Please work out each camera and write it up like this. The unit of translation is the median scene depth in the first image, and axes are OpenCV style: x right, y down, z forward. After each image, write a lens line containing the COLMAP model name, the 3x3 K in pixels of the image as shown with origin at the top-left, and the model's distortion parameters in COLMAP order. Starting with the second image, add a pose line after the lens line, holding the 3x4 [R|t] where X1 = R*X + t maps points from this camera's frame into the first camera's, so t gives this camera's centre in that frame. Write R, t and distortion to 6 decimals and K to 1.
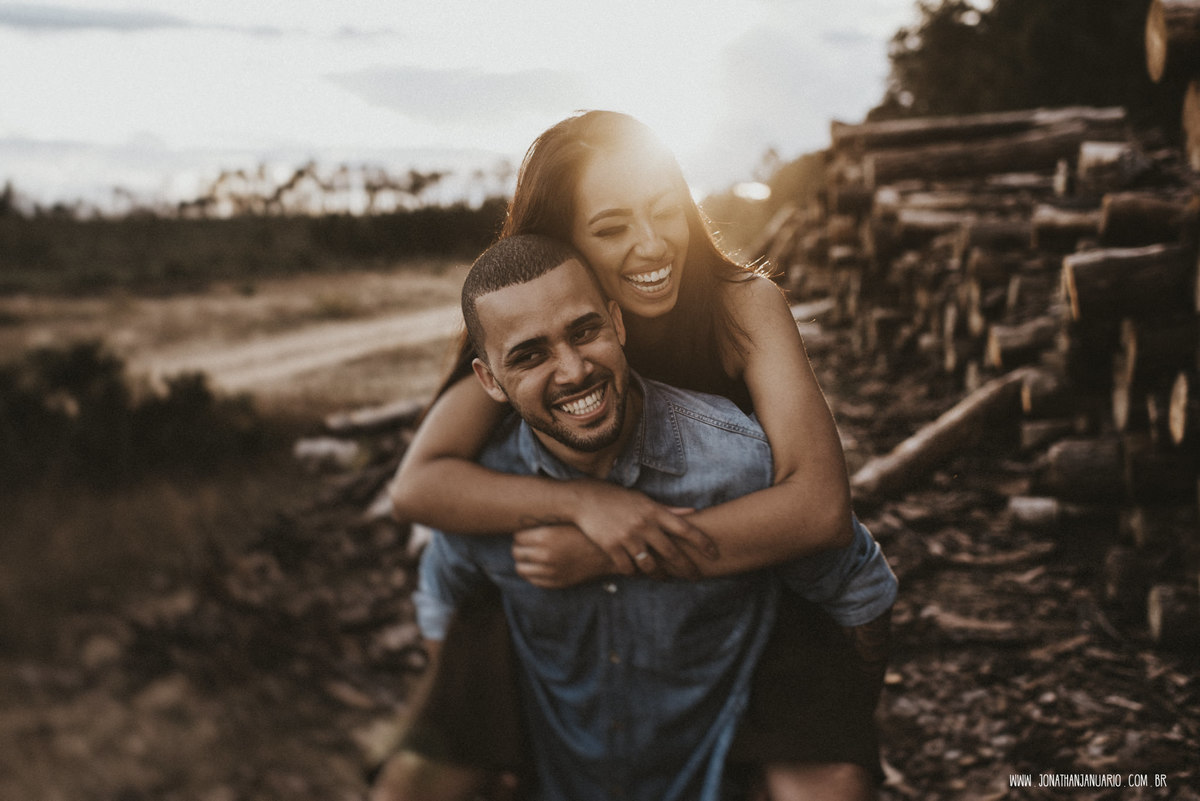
lens RADIAL K [[1271.1, 0, 599.0], [0, 1271.1, 363.0], [0, 0, 1]] dist [-0.101186, 0.181752]
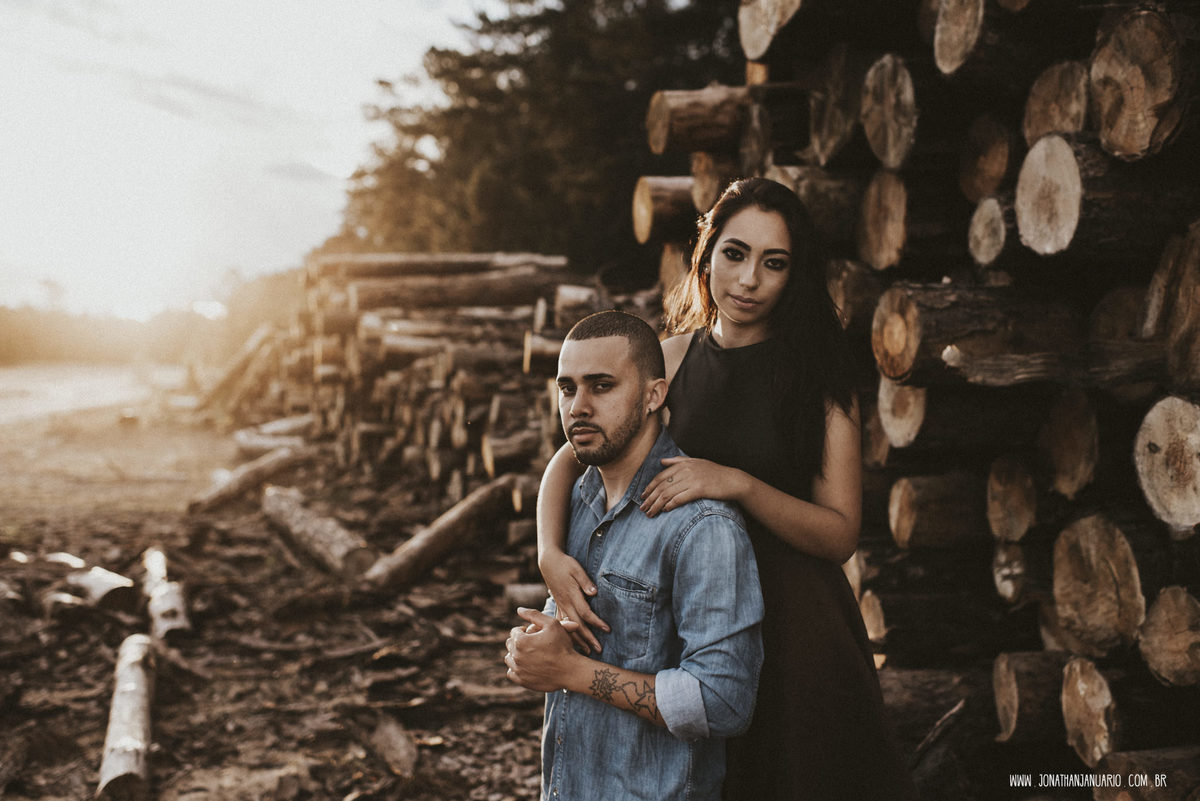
lens RADIAL K [[1271.1, 0, 599.0], [0, 1271.1, 363.0], [0, 0, 1]] dist [-0.101186, 0.181752]
pose [[0.888965, 0.043214, 0.455933, -0.108379], [0.002402, 0.995085, -0.098998, 0.015551], [-0.457970, 0.089101, 0.884491, -0.067862]]
